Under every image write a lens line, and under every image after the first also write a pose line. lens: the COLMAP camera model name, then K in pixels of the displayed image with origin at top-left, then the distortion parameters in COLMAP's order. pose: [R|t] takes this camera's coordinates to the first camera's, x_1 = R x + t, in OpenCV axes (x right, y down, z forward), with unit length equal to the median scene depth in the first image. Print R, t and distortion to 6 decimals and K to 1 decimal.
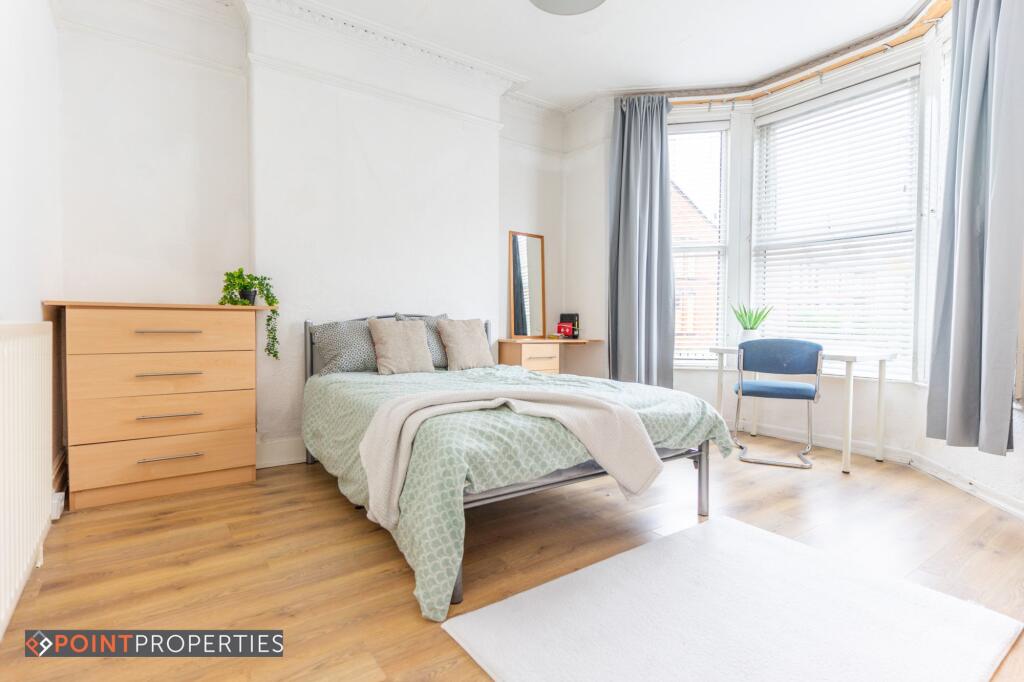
lens RADIAL K [[497.8, 0, 510.2], [0, 497.8, 338.8], [0, 0, 1]] dist [-0.000680, -0.000185]
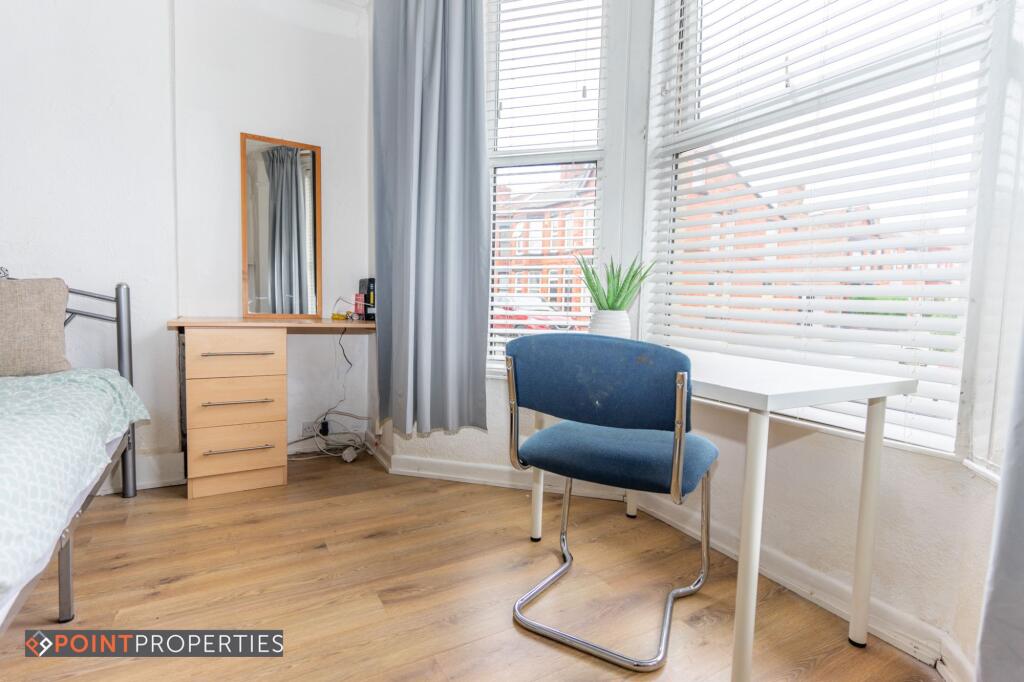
lens RADIAL K [[497.8, 0, 510.2], [0, 497.8, 338.8], [0, 0, 1]] dist [-0.000680, -0.000185]
pose [[0.996010, 0.022908, -0.086256, 0.590269], [-0.019185, 0.998858, 0.043747, -0.013114], [0.087160, -0.041917, 0.995312, 0.704629]]
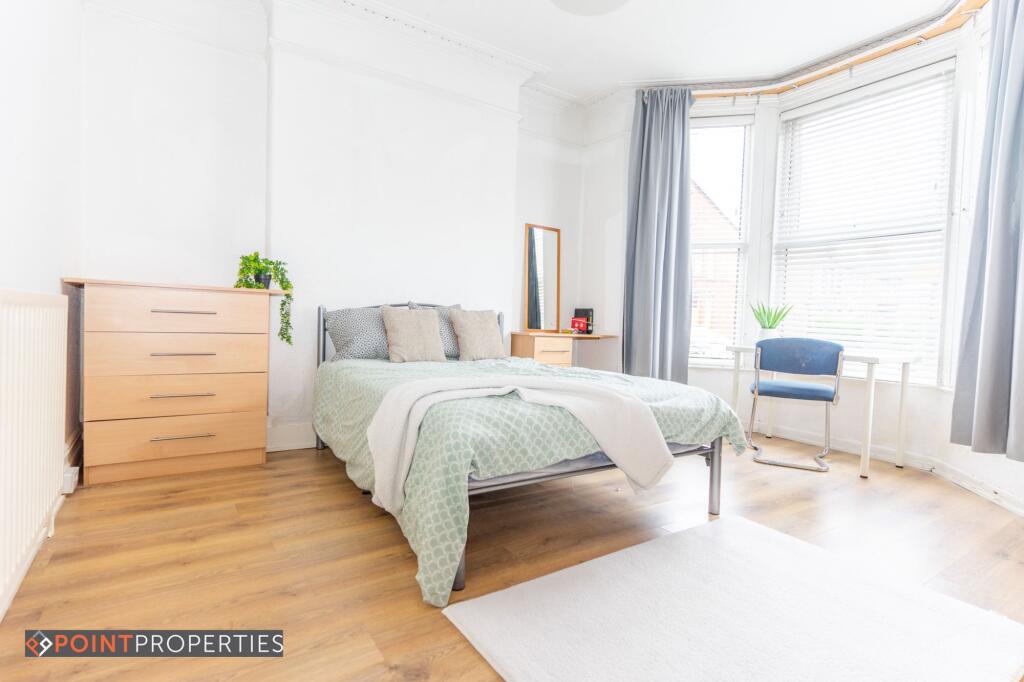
lens RADIAL K [[497.8, 0, 510.2], [0, 497.8, 338.8], [0, 0, 1]] dist [-0.000680, -0.000185]
pose [[0.999156, 0.028581, -0.029515, 0.005701], [-0.028435, 0.999581, 0.005336, 0.014428], [0.029655, -0.004492, 0.999550, 0.010118]]
